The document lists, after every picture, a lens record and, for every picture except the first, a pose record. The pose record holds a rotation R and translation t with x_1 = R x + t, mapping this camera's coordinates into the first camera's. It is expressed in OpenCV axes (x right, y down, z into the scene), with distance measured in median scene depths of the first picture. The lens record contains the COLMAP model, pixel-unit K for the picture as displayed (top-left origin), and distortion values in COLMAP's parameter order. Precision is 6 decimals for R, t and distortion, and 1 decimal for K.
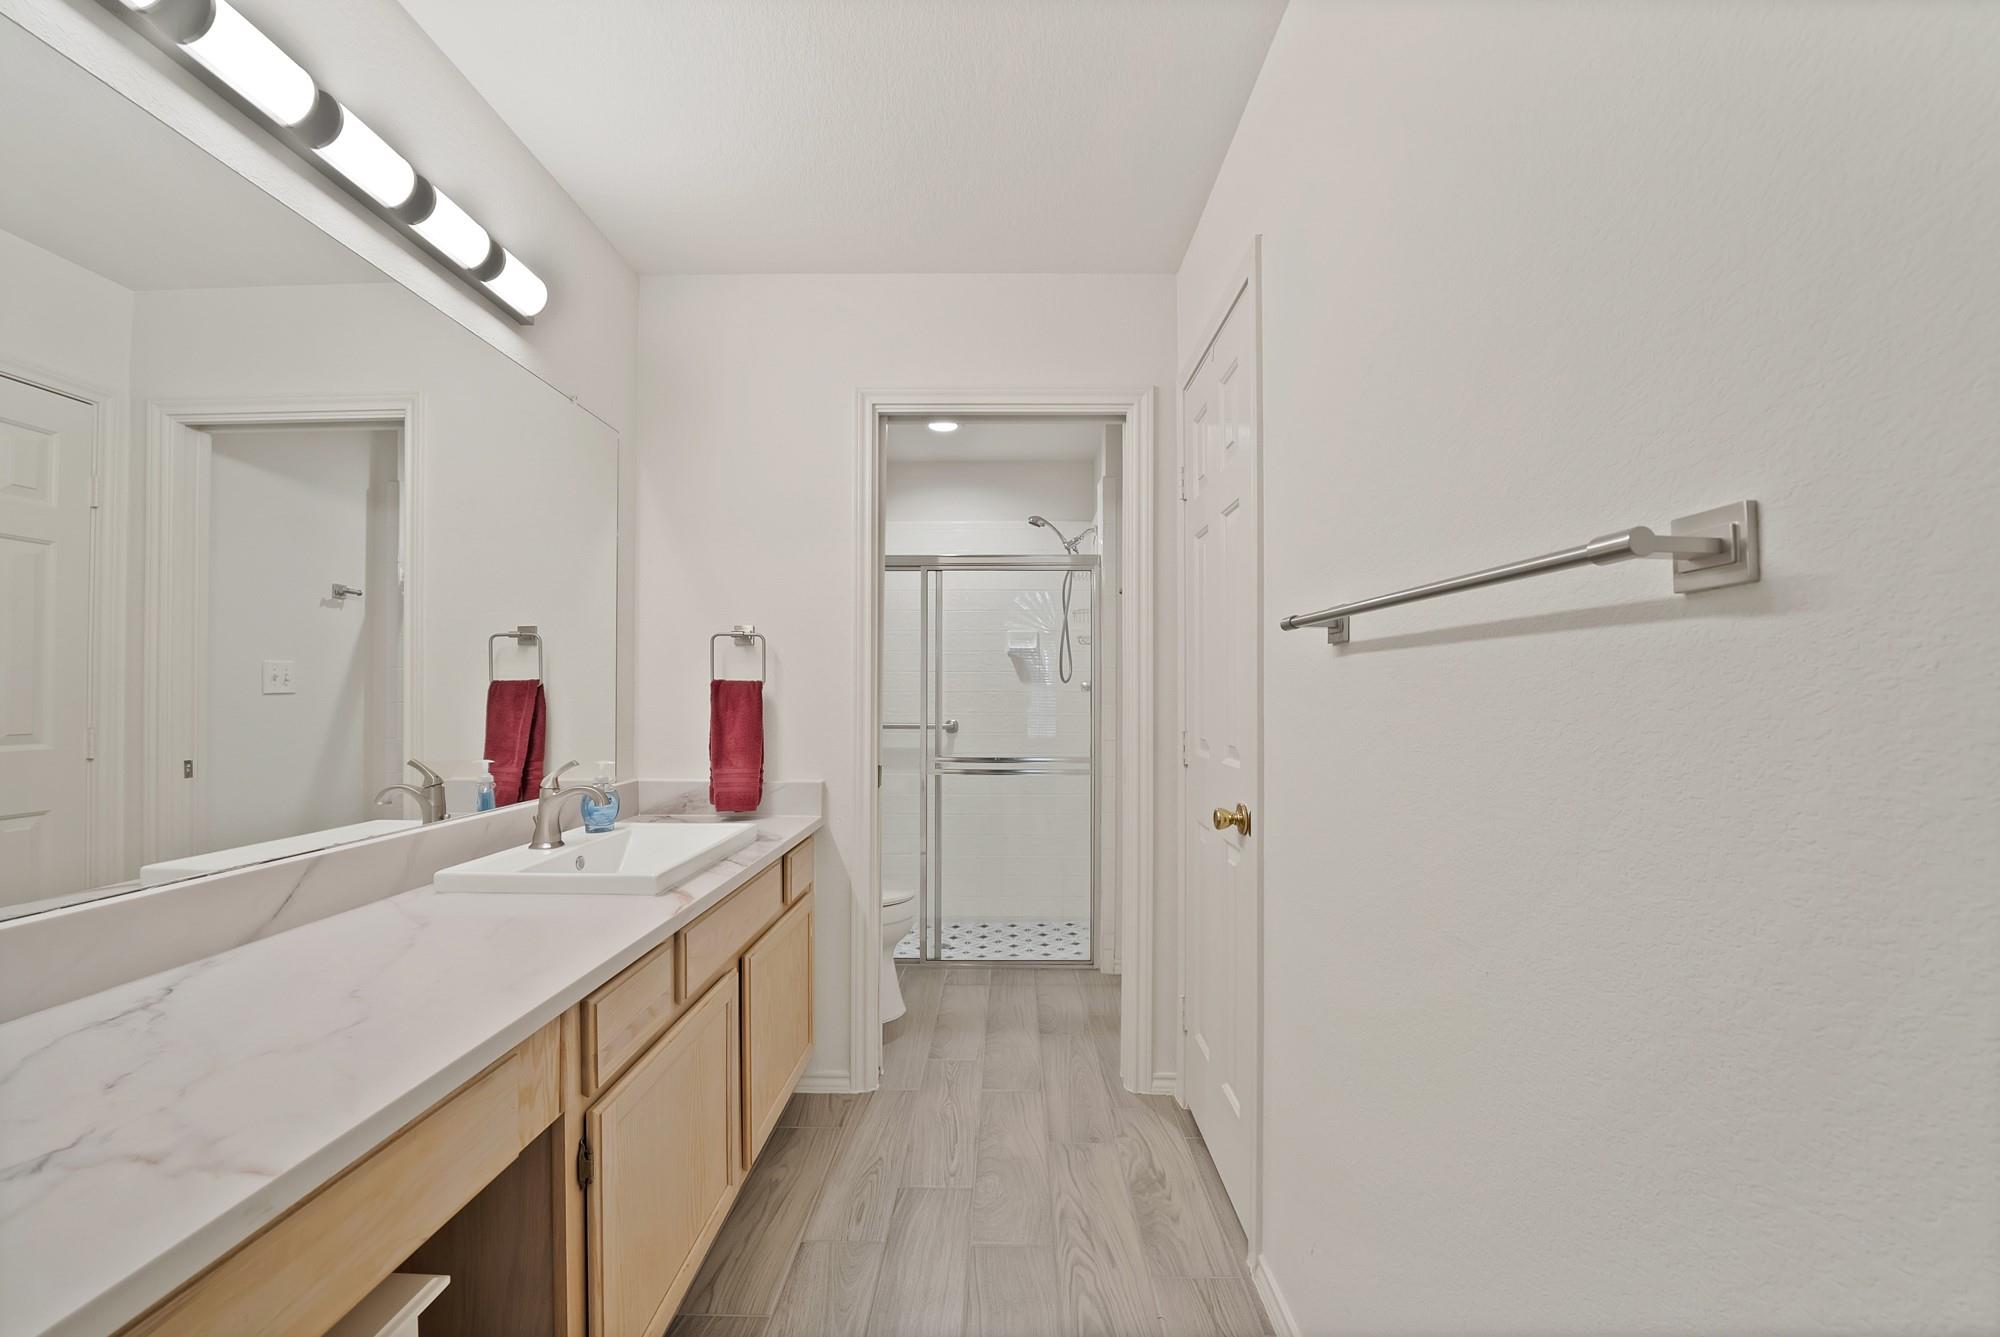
lens RADIAL K [[718.6, 0, 999.5], [0, 718.6, 693.5], [0, 0, 1]] dist [-0.023430, 0.000989]
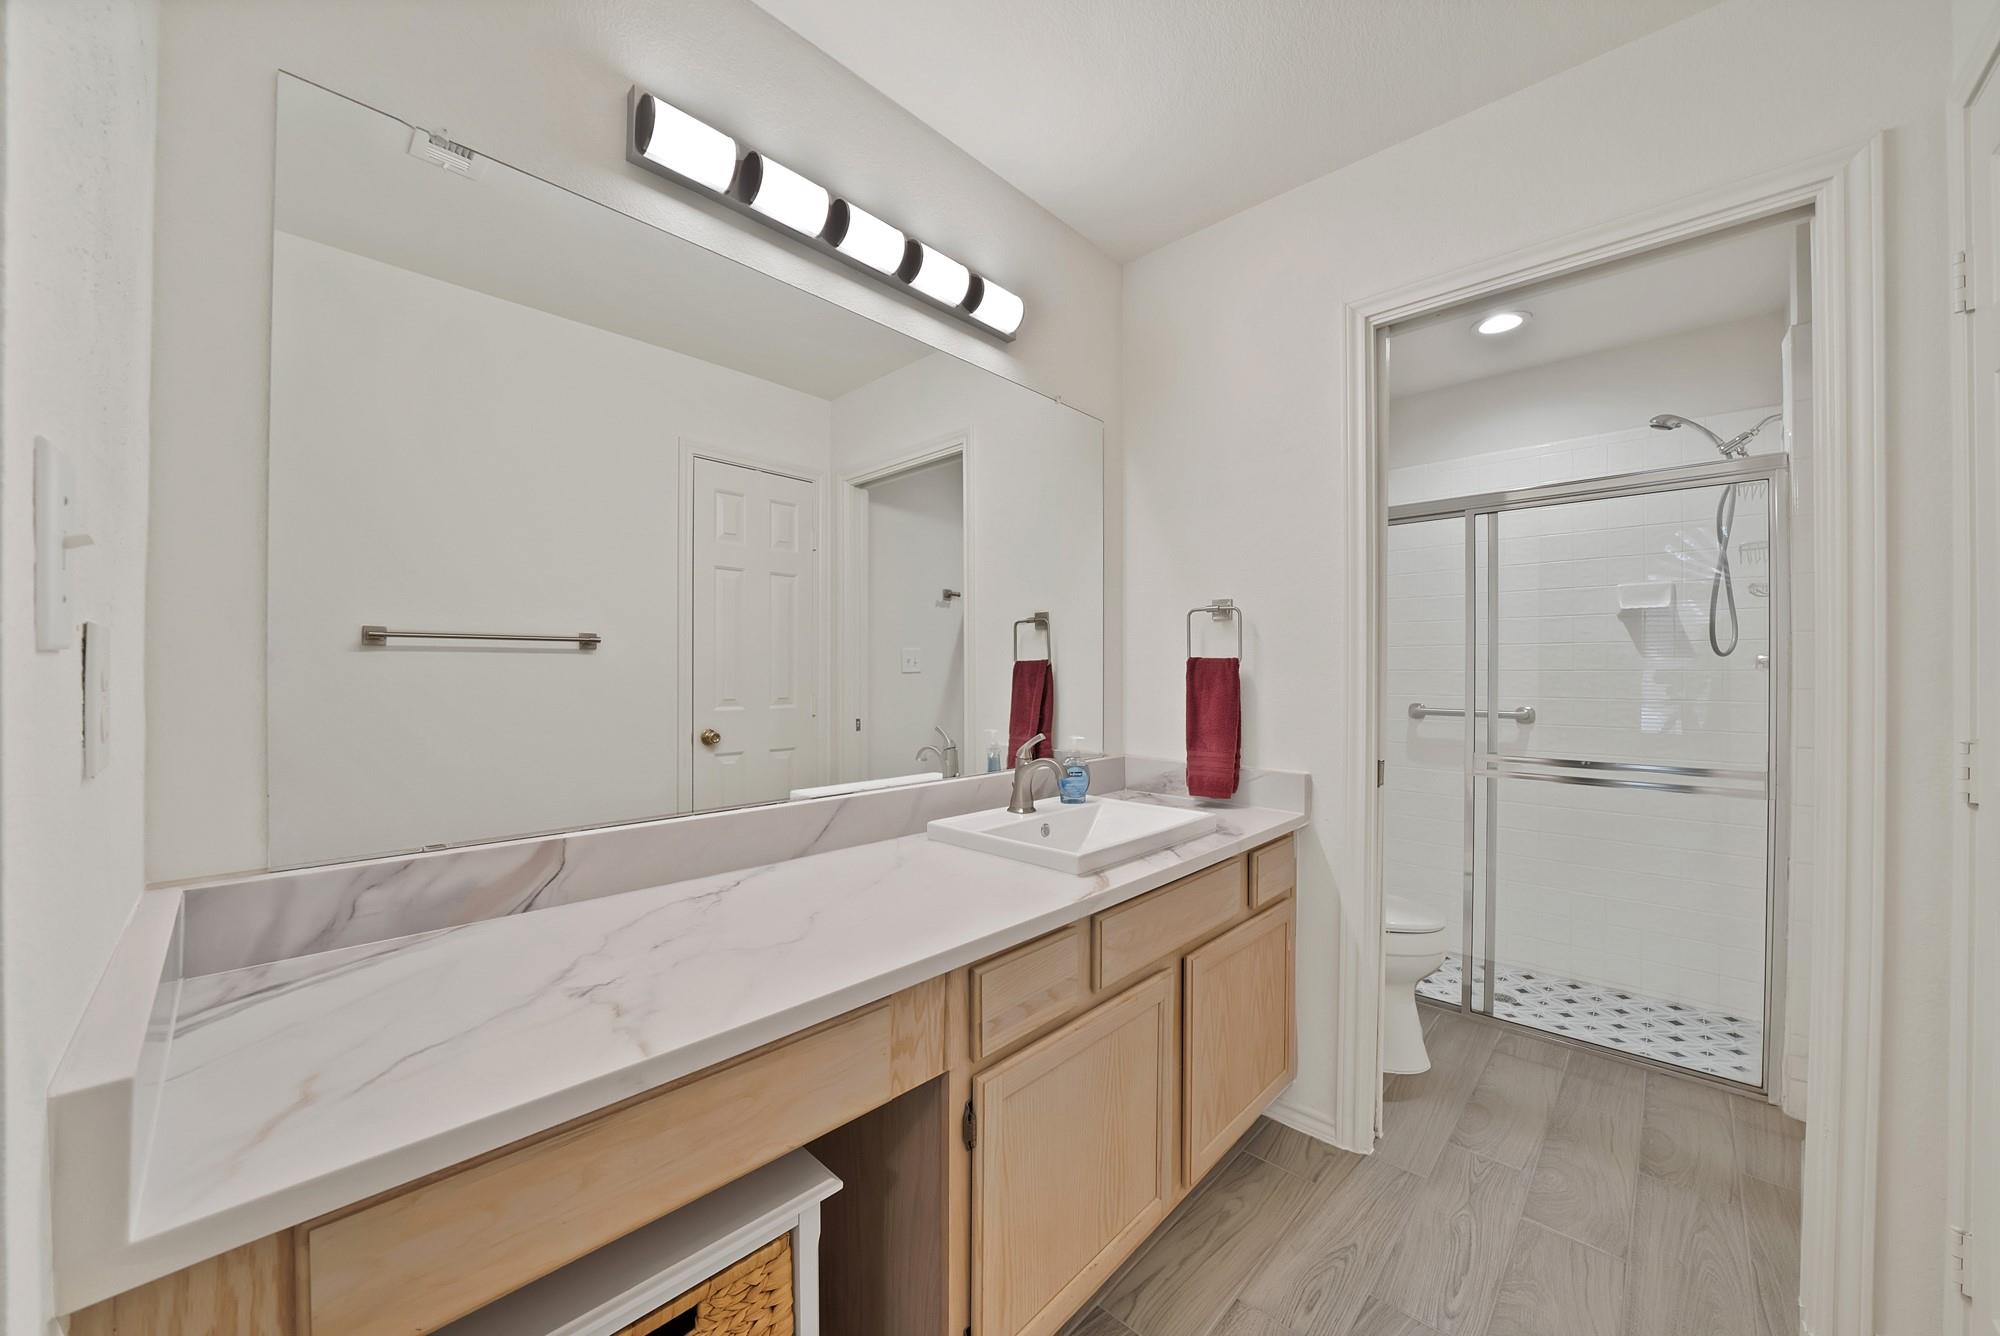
lens RADIAL K [[718.6, 0, 1009.4], [0, 718.6, 677.1], [0, 0, 1]] dist [-0.023430, 0.000989]
pose [[0.737189, 0.003788, -0.675676, 0.072655], [-0.000284, 0.999986, 0.005297, 0.001843], [0.675687, -0.003713, 0.737180, 0.126689]]
